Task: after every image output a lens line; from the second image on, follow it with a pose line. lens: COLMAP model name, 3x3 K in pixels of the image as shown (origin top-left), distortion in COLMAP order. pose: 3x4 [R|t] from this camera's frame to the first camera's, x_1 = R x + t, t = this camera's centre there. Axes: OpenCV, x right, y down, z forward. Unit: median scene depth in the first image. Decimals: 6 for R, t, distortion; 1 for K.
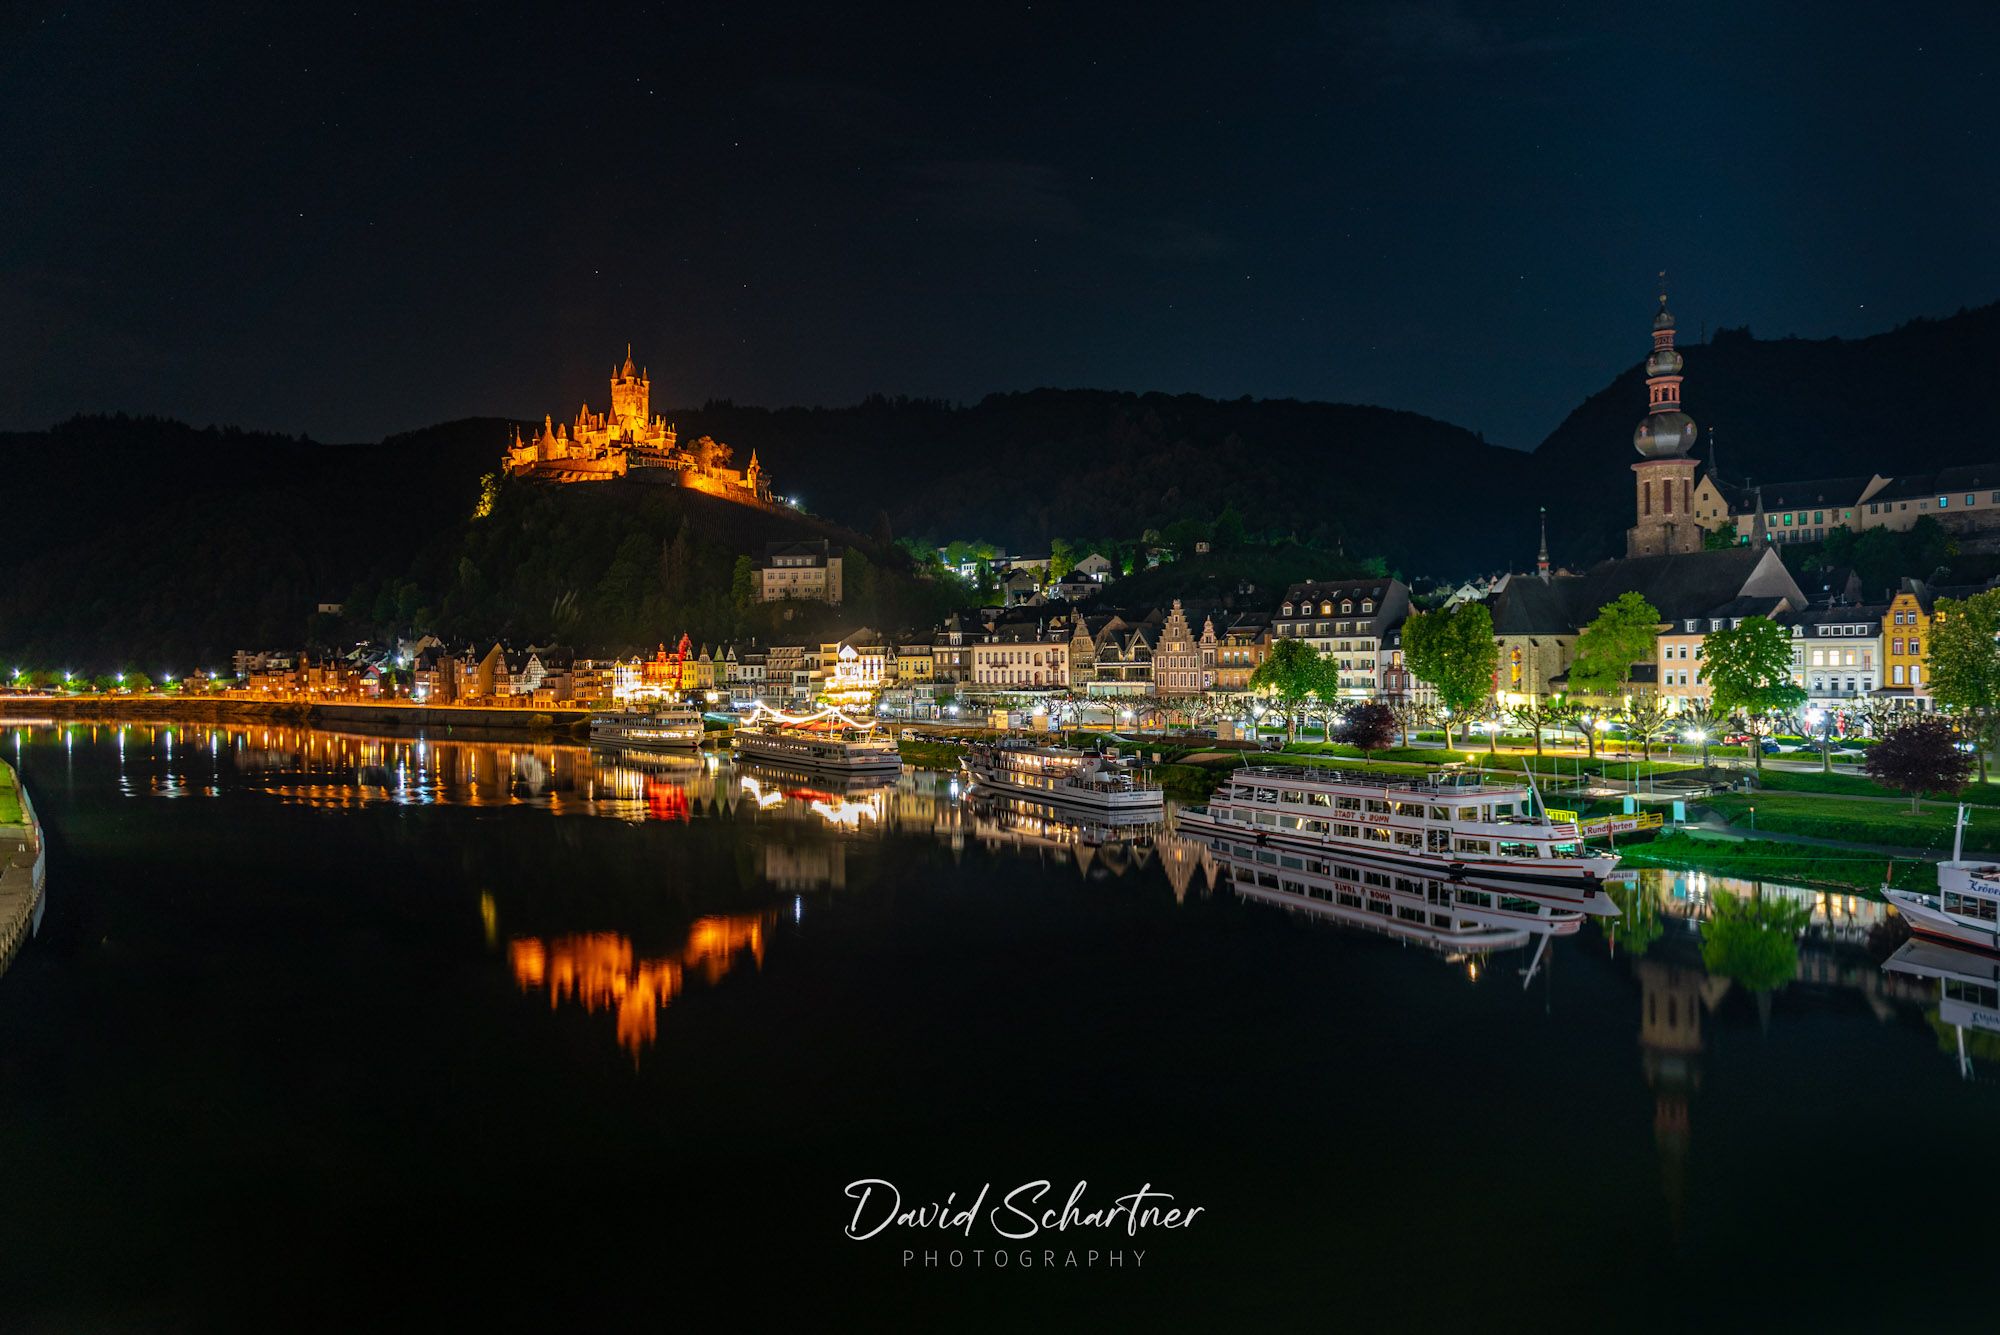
lens RADIAL K [[1348.3, 0, 1000.0], [0, 1348.3, 667.5], [0, 0, 1]] dist [0.003629, 0.000987]
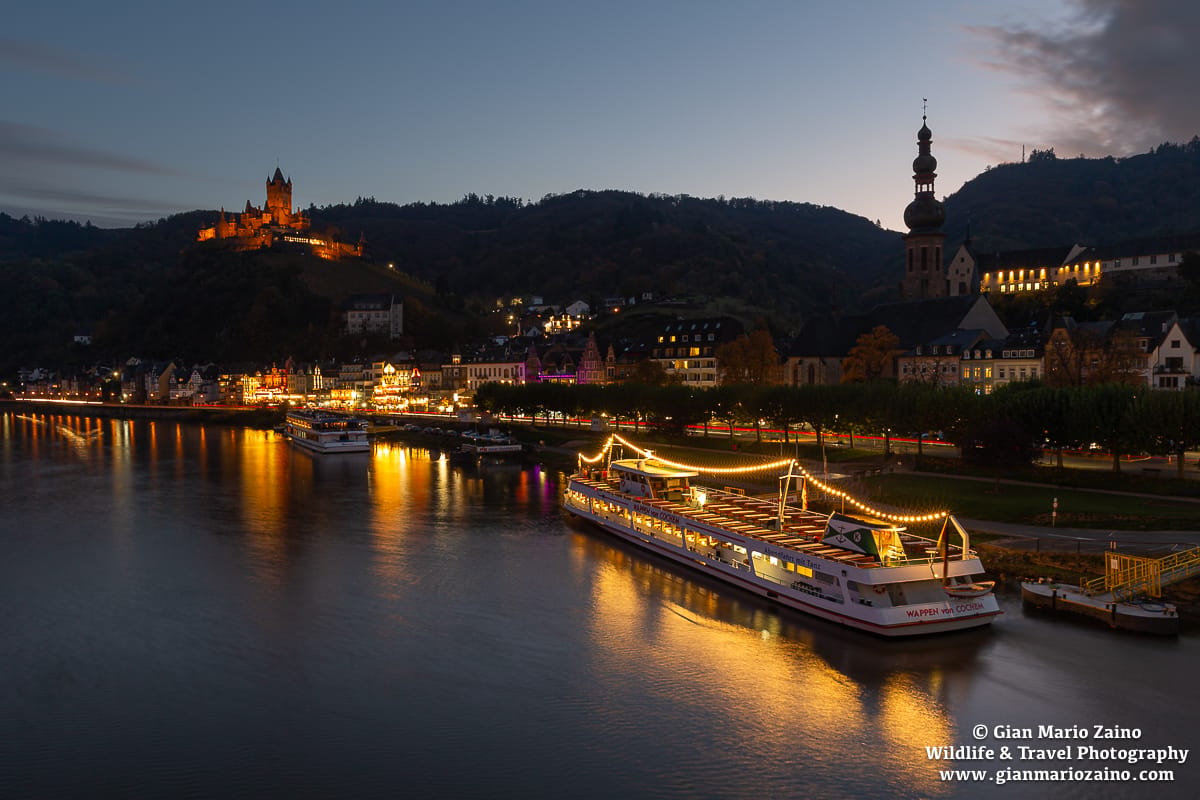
lens RADIAL K [[883.4, 0, 580.8], [0, 883.4, 418.8], [0, 0, 1]] dist [-0.004202, 0.004057]
pose [[0.999936, -0.001681, 0.011202, 0.087047], [0.001156, 0.998908, 0.046700, -0.001401], [-0.011269, -0.046684, 0.998846, 0.046484]]
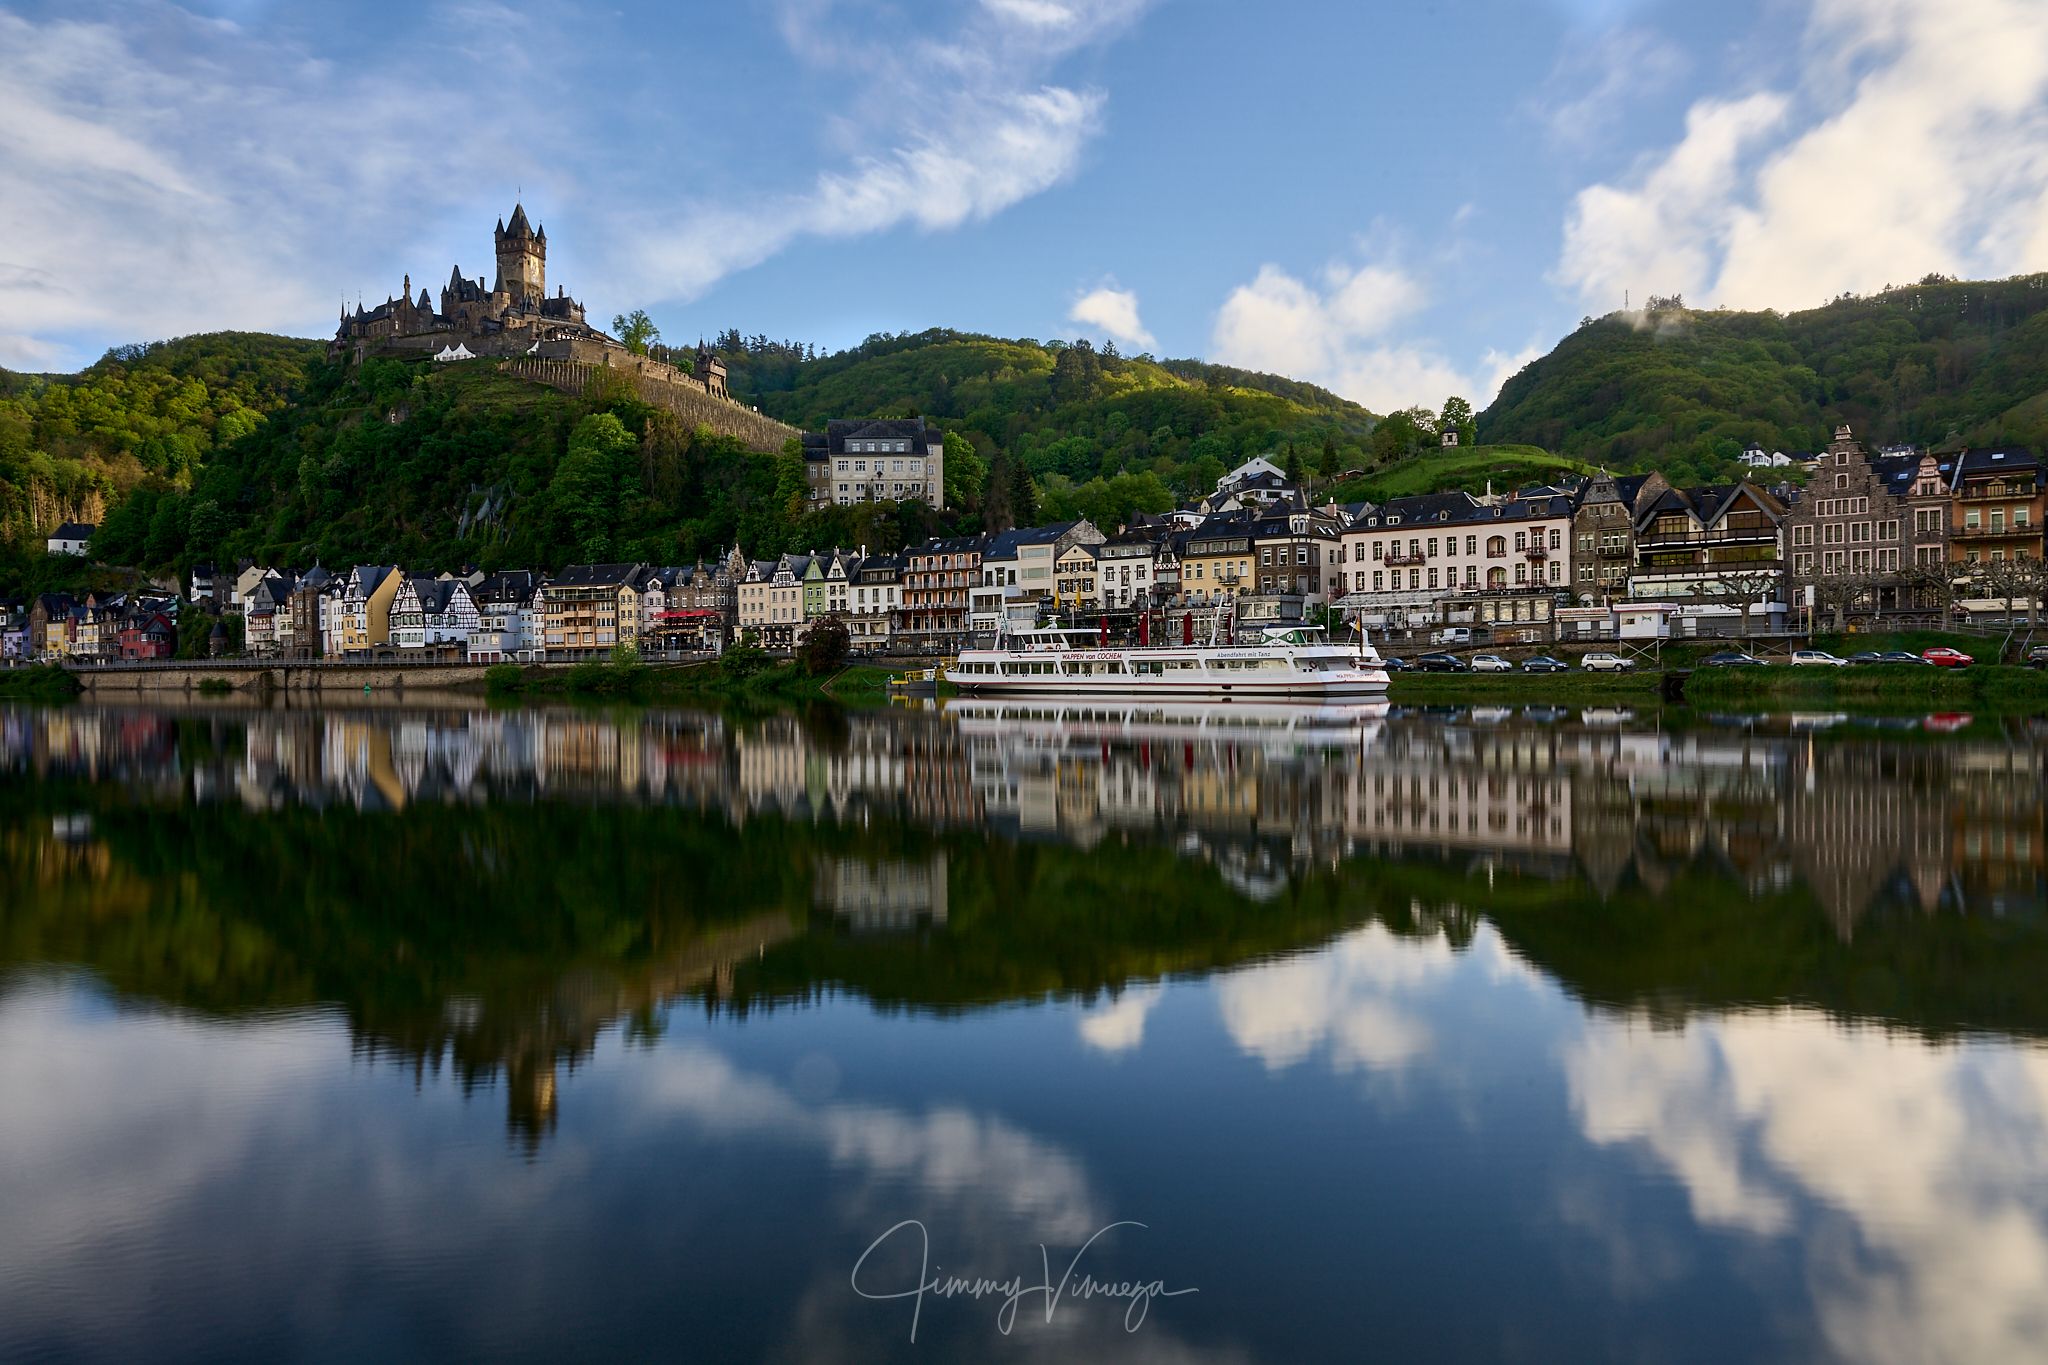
lens RADIAL K [[1426.8, 0, 1065.9], [0, 1426.8, 688.8], [0, 0, 1]] dist [-0.001319, -0.005790]
pose [[0.982805, -0.002568, 0.184630, -0.252804], [-0.000199, 0.999888, 0.014964, 0.043464], [-0.184648, -0.014744, 0.982694, 0.357512]]
